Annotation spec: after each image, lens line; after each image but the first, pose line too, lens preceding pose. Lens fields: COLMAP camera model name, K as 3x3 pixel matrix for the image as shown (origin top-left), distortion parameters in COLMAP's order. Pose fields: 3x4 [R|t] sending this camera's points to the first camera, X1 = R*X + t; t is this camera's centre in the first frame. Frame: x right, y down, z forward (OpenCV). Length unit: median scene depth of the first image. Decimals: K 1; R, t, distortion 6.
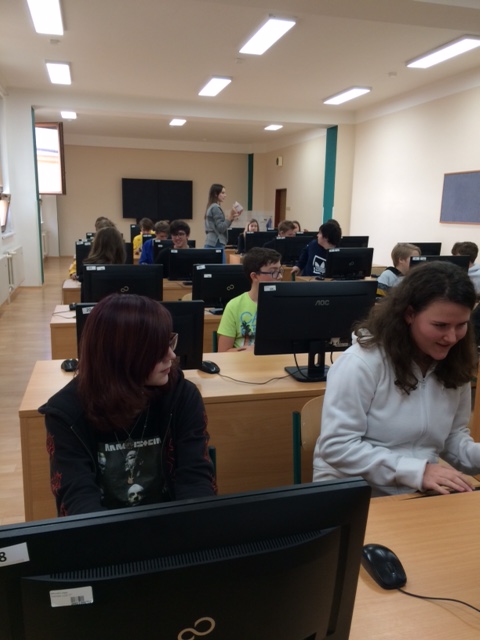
lens RADIAL K [[551.0, 0, 242.5], [0, 551.0, 315.5], [0, 0, 1]] dist [0.061751, -0.066505]
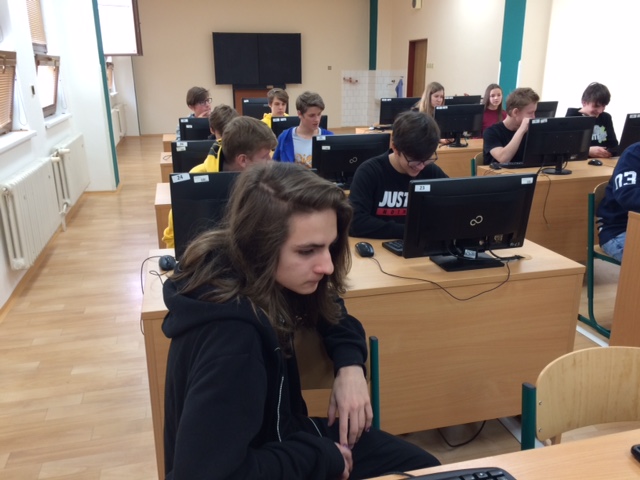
lens RADIAL K [[551.0, 0, 318.7], [0, 551.0, 244.6], [0, 0, 1]] dist [0.061751, -0.066505]
pose [[0.999585, -0.019988, -0.020749, -0.077288], [0.022318, 0.992657, 0.118887, -0.053114], [0.018221, -0.119301, 0.992691, 0.252158]]
